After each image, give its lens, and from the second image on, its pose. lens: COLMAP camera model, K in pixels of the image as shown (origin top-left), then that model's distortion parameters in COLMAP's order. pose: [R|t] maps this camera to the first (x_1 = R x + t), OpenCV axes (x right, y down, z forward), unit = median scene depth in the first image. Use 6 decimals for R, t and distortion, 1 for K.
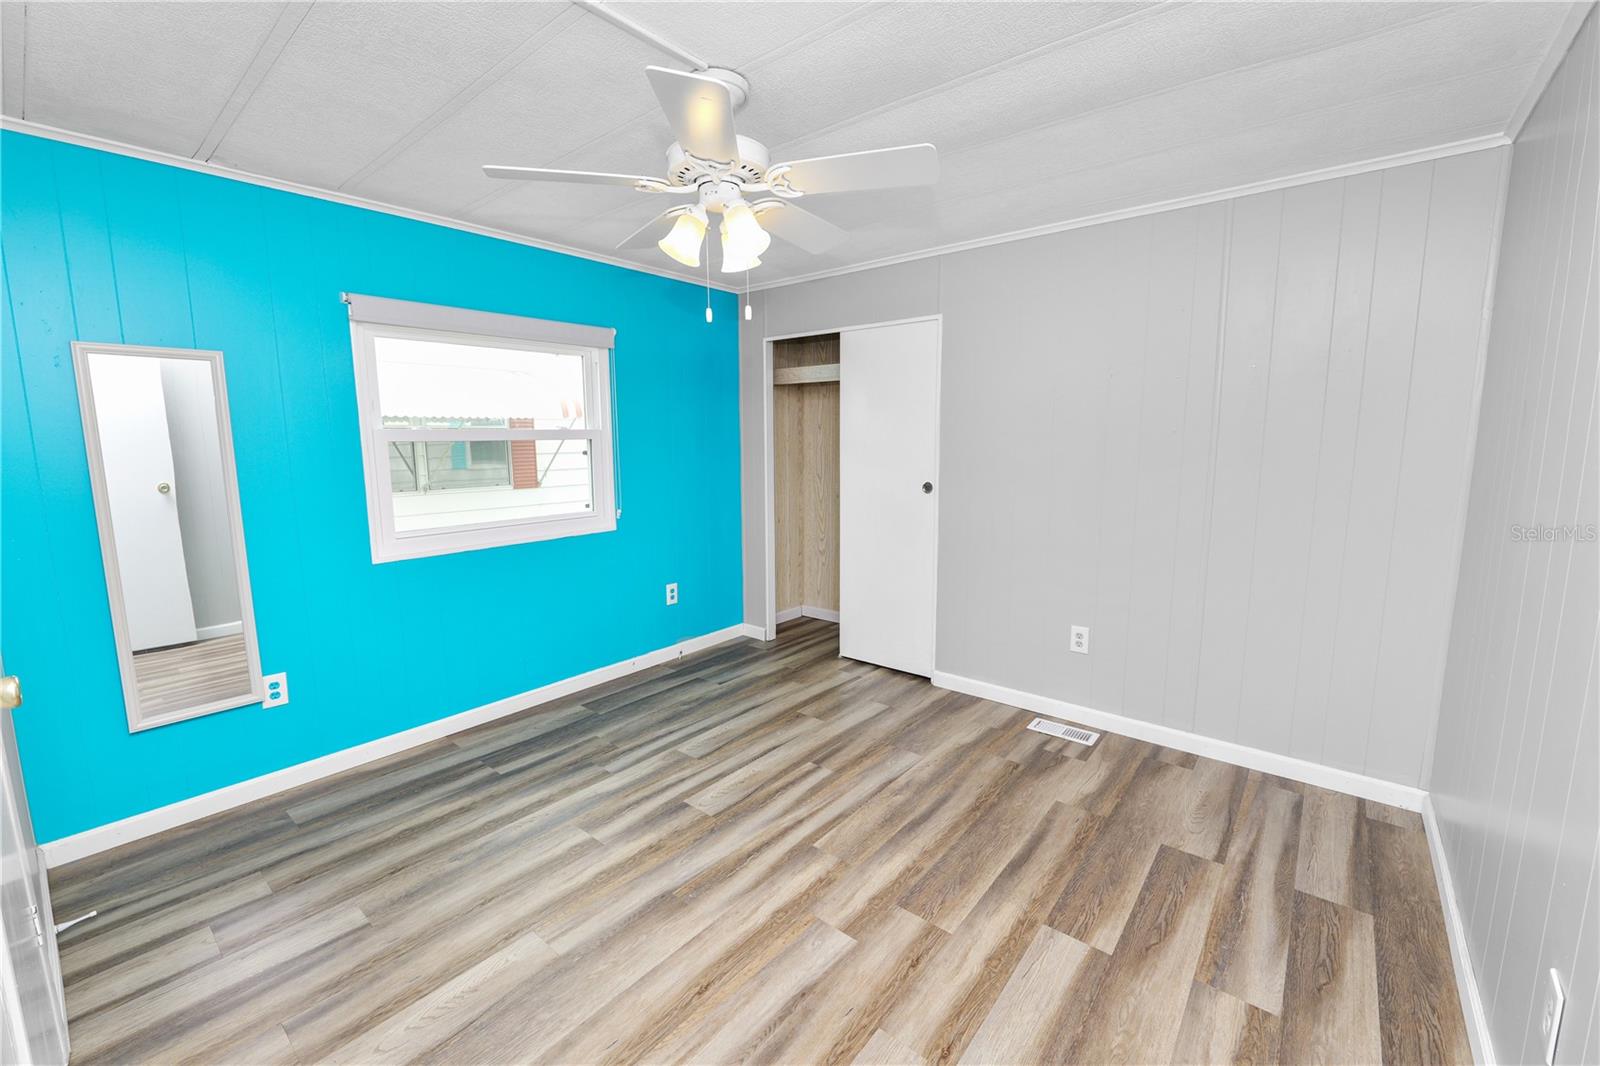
lens RADIAL K [[649.3, 0, 798.6], [0, 649.3, 530.5], [0, 0, 1]] dist [-0.012645, 0.000805]
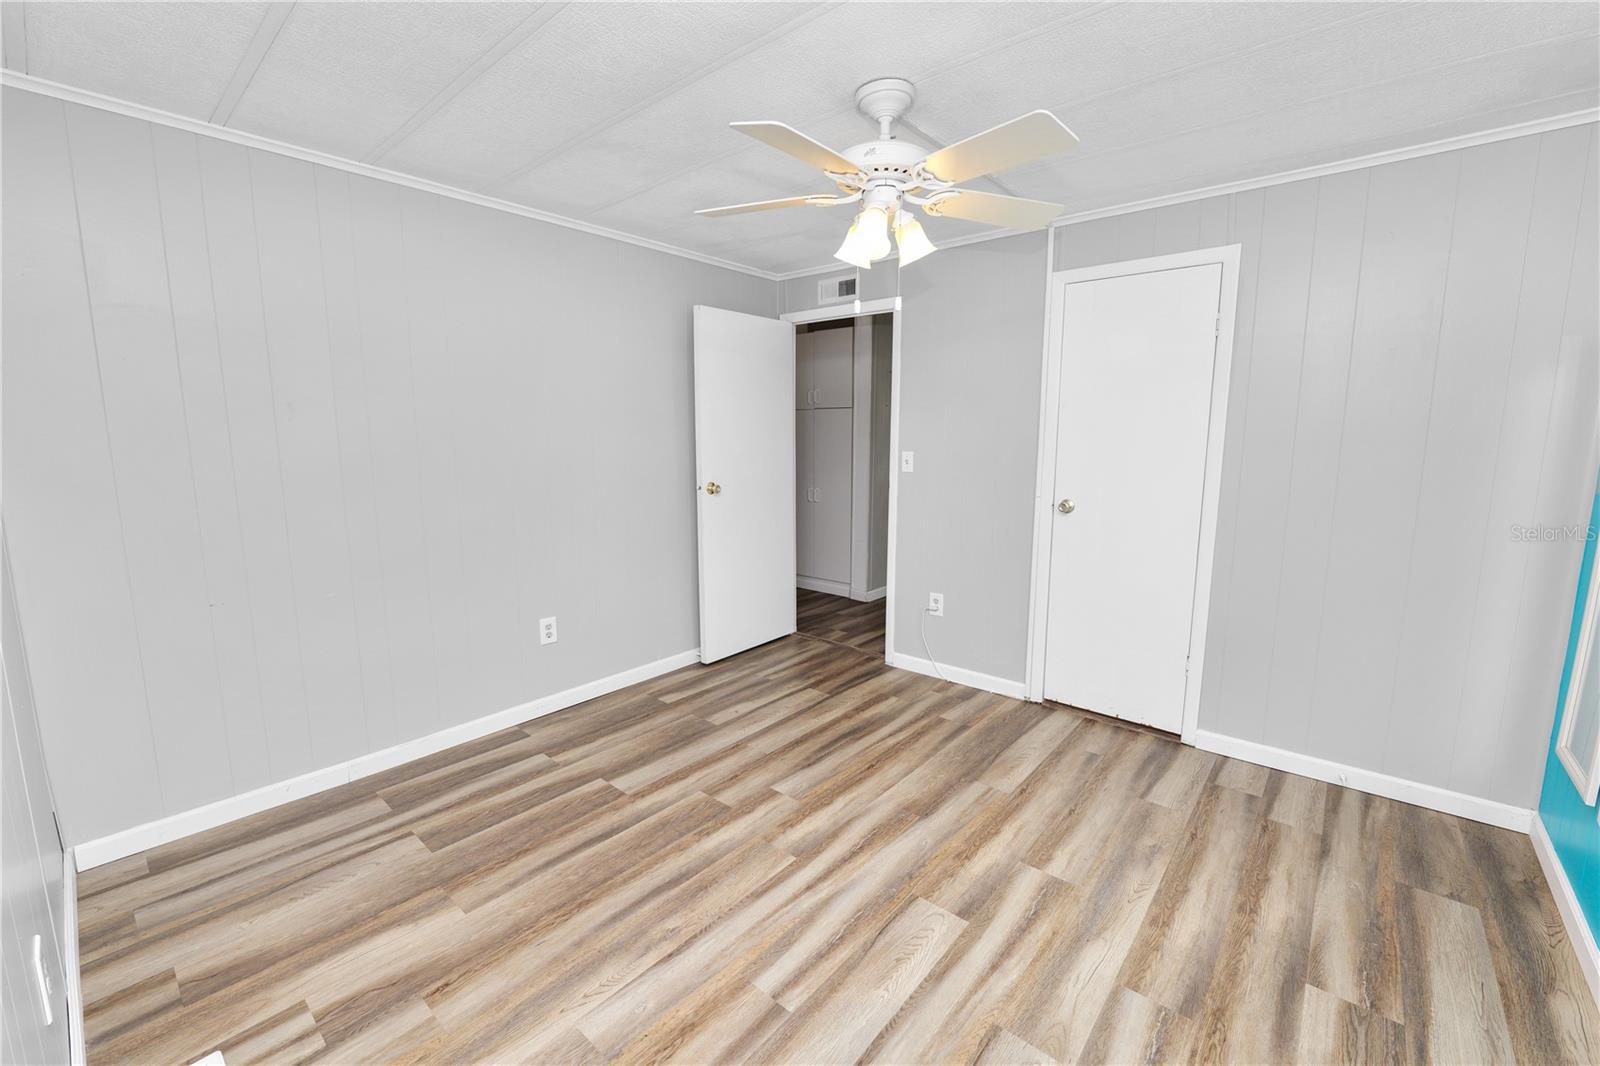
lens RADIAL K [[649.3, 0, 798.6], [0, 649.3, 530.5], [0, 0, 1]] dist [-0.012645, 0.000805]
pose [[-0.999709, 0.002150, 0.024016, -0.004668], [0.009095, 0.956068, 0.293004, -0.237029], [-0.022331, 0.293137, -0.955810, 1.686478]]
